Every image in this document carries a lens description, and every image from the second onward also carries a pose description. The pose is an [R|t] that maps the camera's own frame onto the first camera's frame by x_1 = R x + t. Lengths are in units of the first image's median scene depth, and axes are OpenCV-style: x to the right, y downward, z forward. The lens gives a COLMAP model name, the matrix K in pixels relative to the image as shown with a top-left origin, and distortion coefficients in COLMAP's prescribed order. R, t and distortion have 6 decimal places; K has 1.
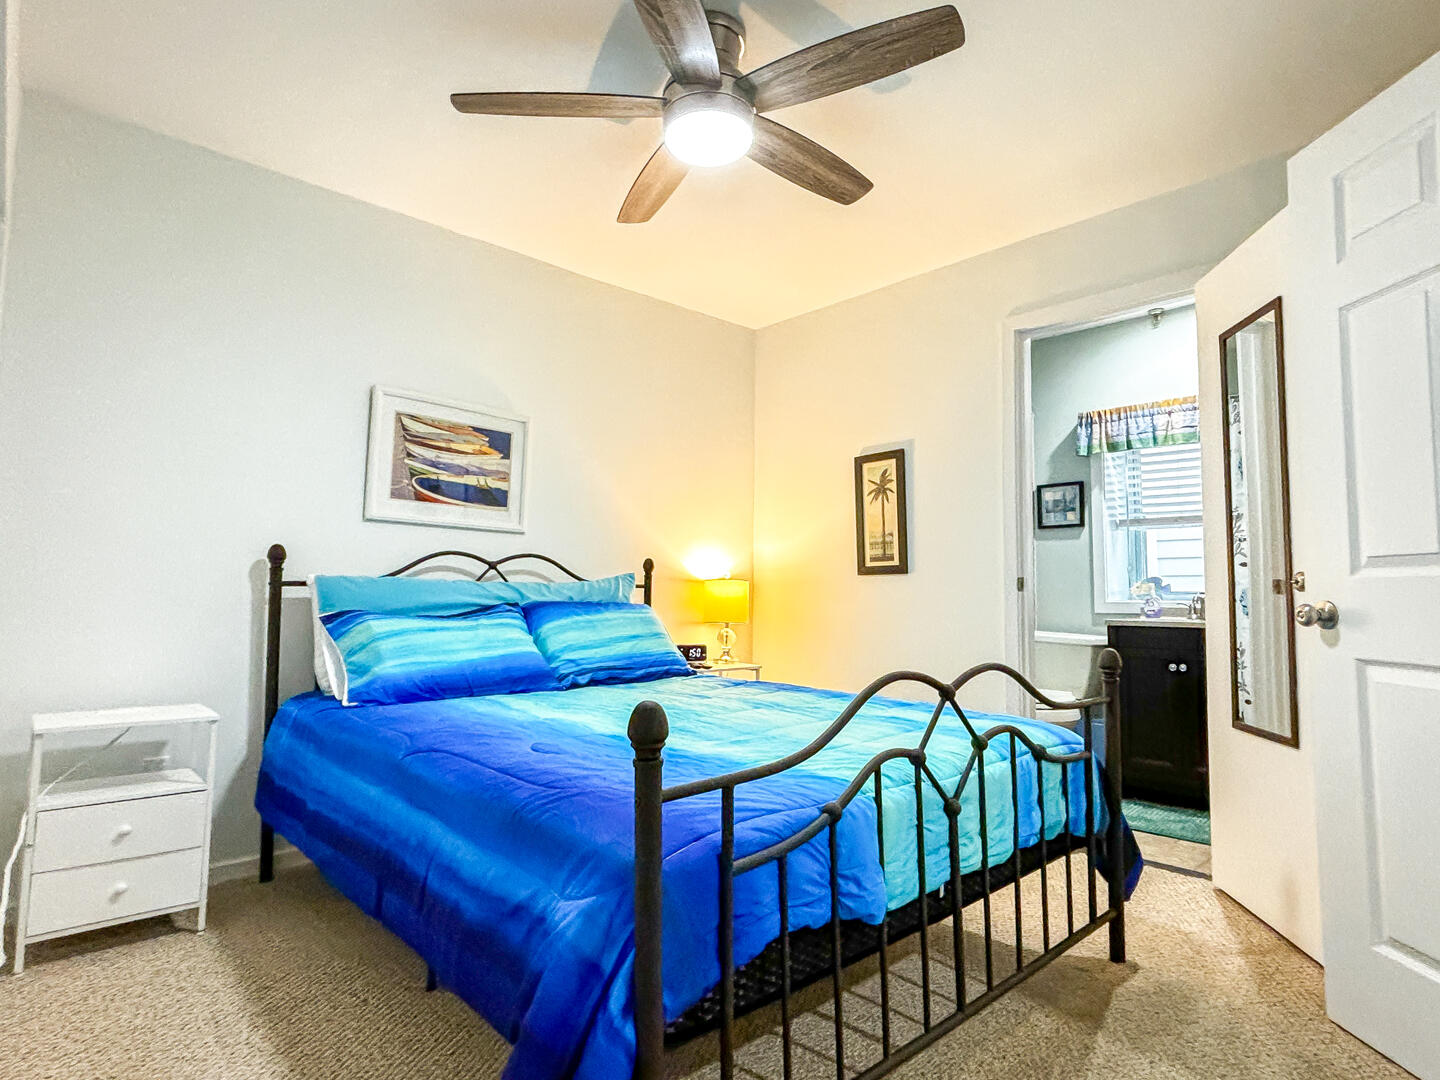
lens RADIAL K [[783.5, 0, 714.9], [0, 783.5, 536.2], [0, 0, 1]] dist [0.006857, -0.003410]
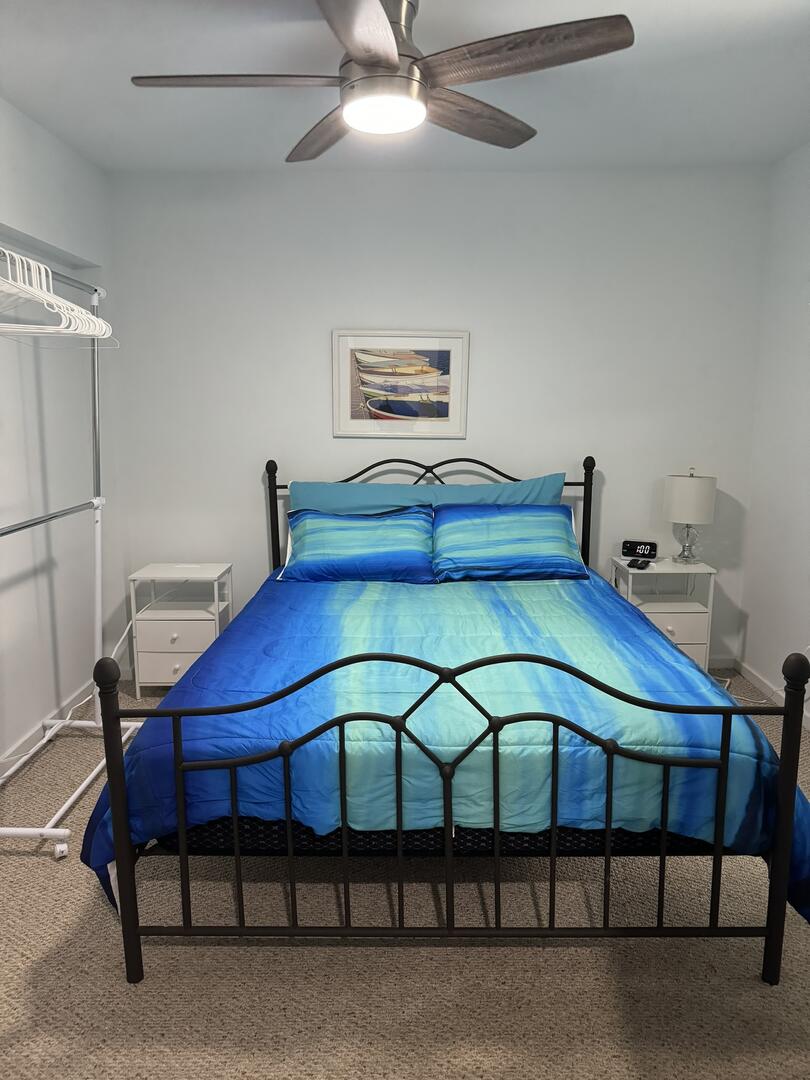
lens RADIAL K [[755.8, 0, 402.0], [0, 755.8, 539.1], [0, 0, 1]] dist [0.069844, -0.098230]
pose [[0.734556, 0.102067, -0.670828, 0.536440], [0.062264, 0.974313, 0.216421, -0.126442], [0.675686, -0.200742, 0.709332, 0.132265]]
